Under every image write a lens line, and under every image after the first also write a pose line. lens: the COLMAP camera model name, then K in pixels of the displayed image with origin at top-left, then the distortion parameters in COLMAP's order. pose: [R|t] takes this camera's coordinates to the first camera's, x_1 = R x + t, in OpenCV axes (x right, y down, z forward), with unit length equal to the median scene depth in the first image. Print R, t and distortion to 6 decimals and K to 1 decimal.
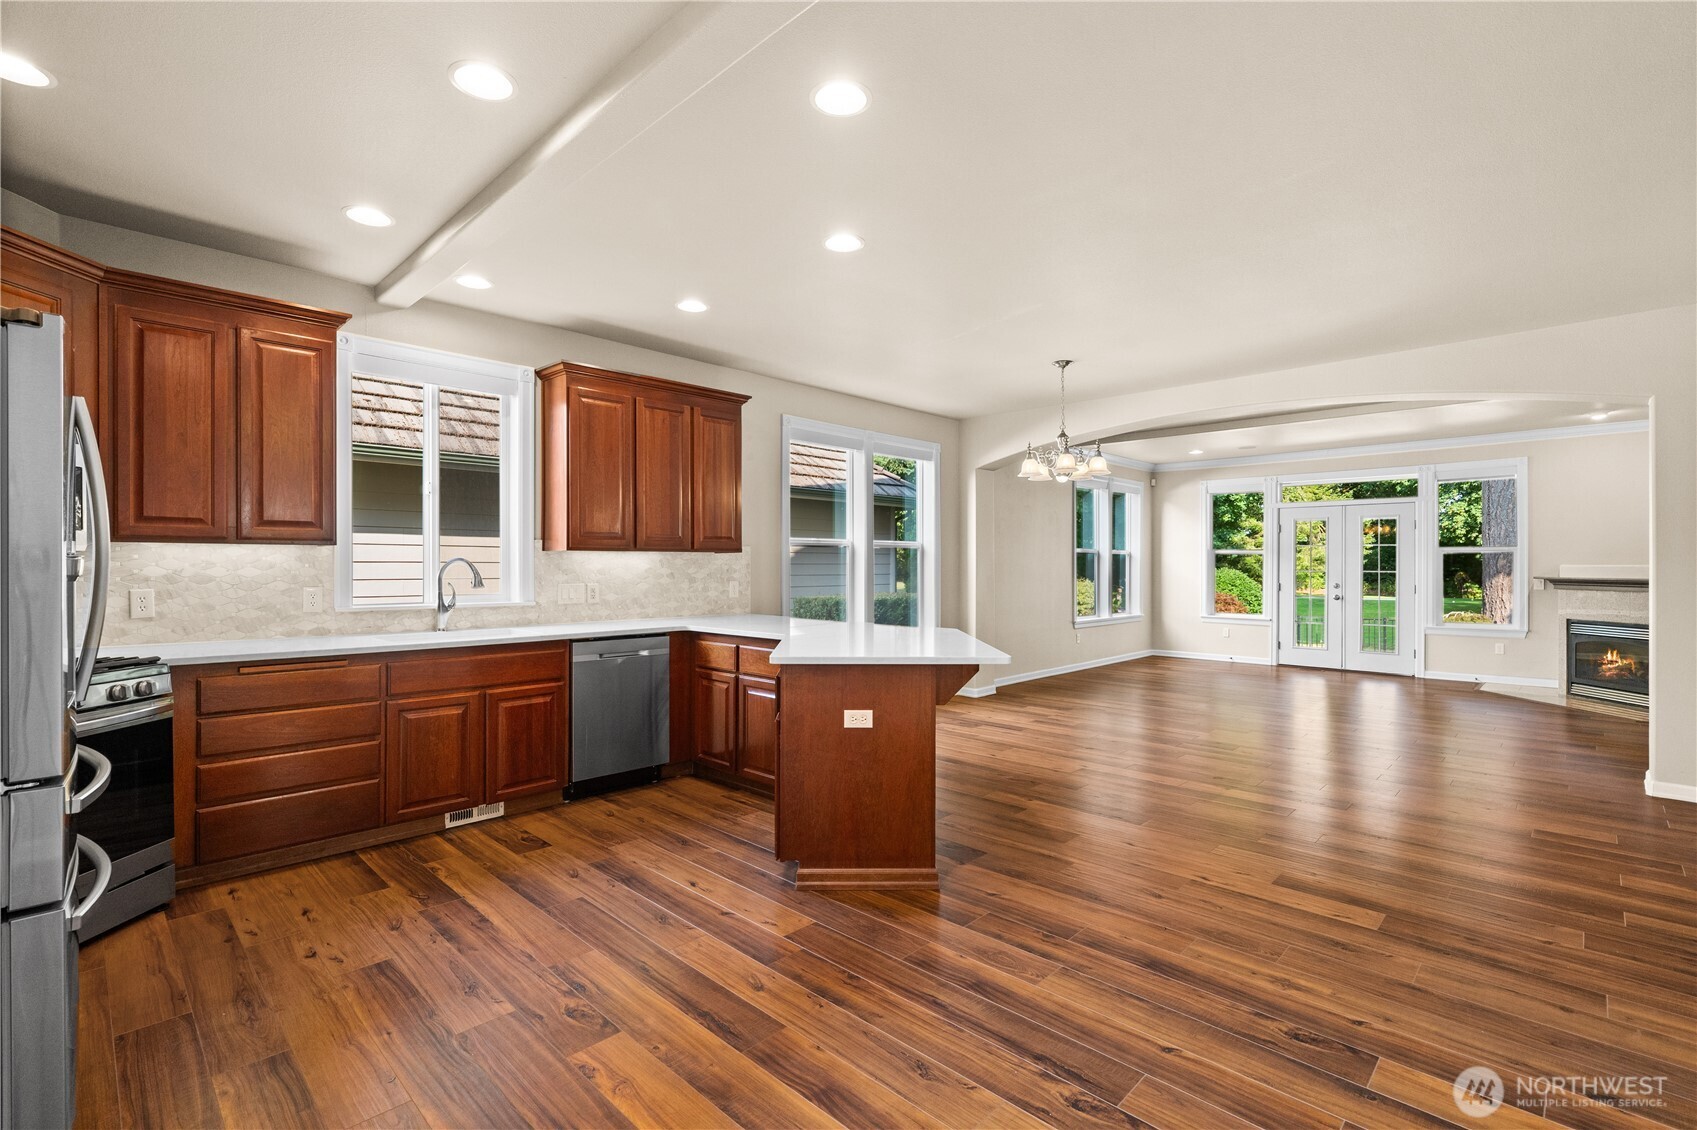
lens RADIAL K [[786.0, 0, 848.5], [0, 786.0, 565.0], [0, 0, 1]] dist [0.001515, 0.000320]
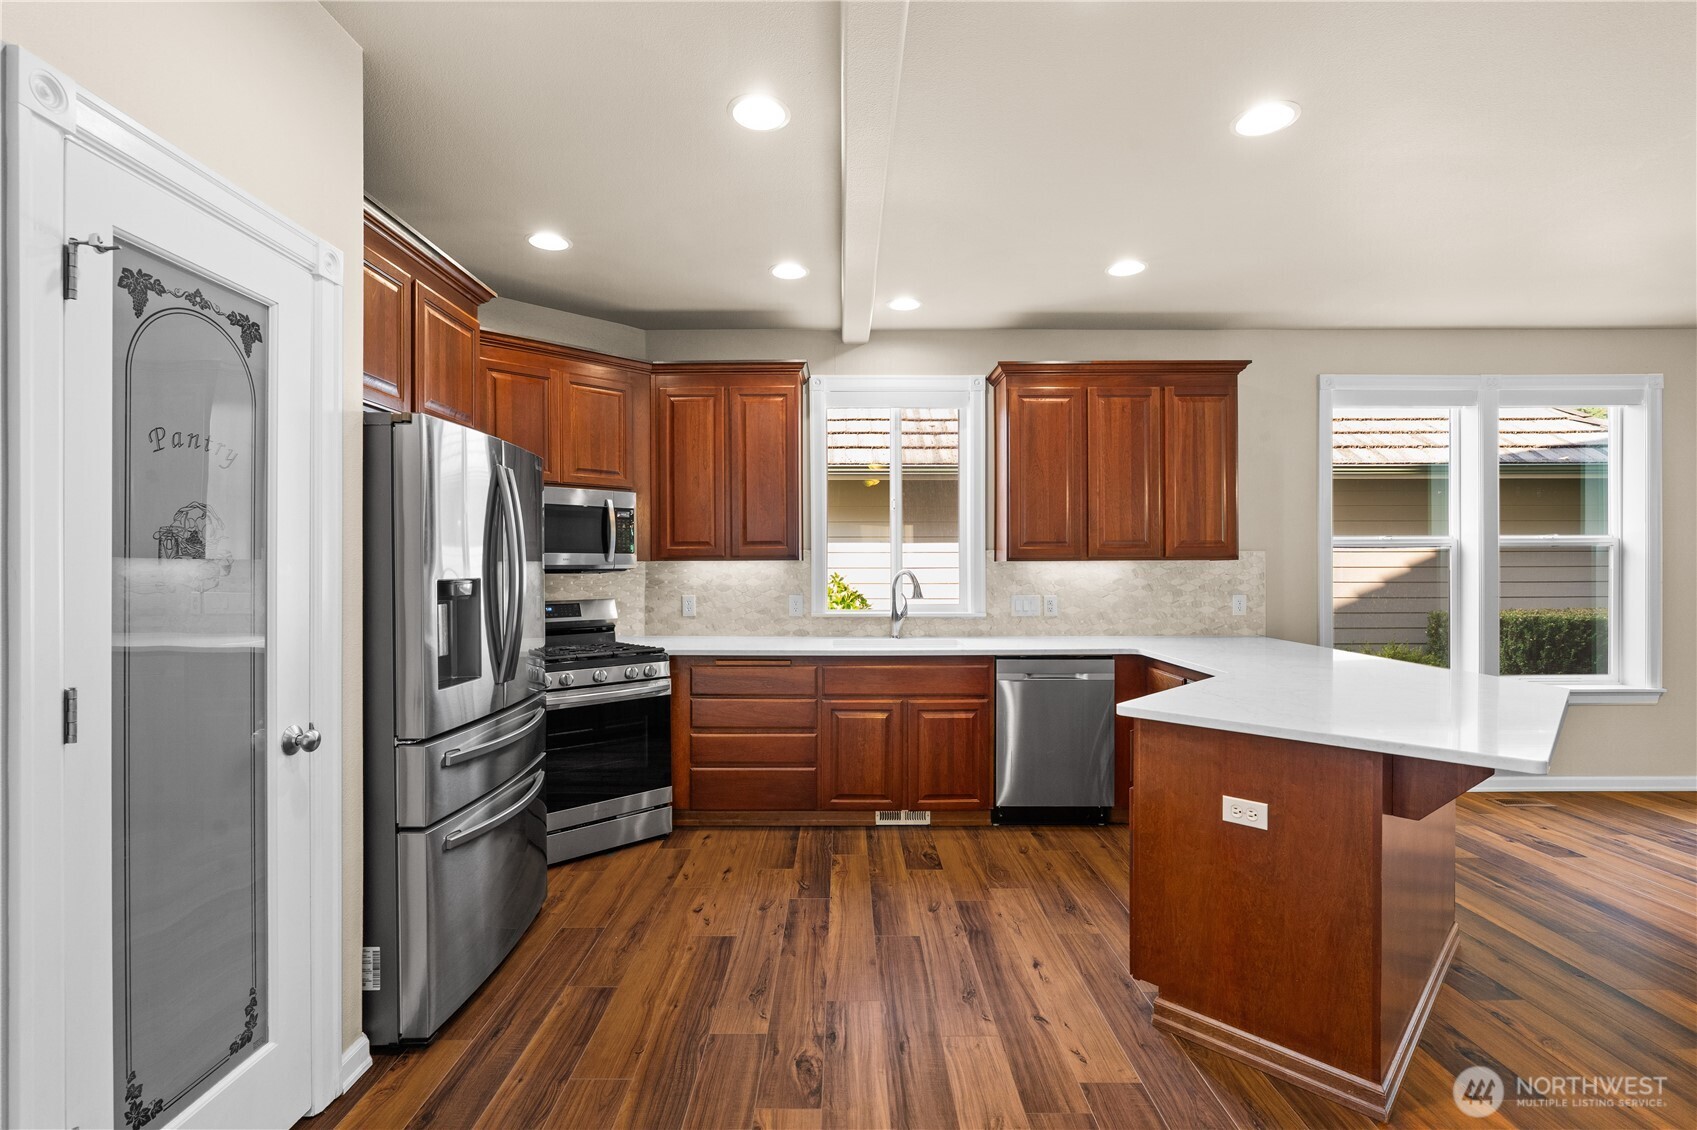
lens RADIAL K [[779.6, 0, 837.0], [0, 779.6, 569.3], [0, 0, 1]] dist [-0.000643, 0.000347]
pose [[0.693375, 0.000768, -0.720576, 0.214867], [0.004019, 0.999980, 0.004933, -0.016790], [0.720565, -0.006317, 0.693358, 0.234425]]
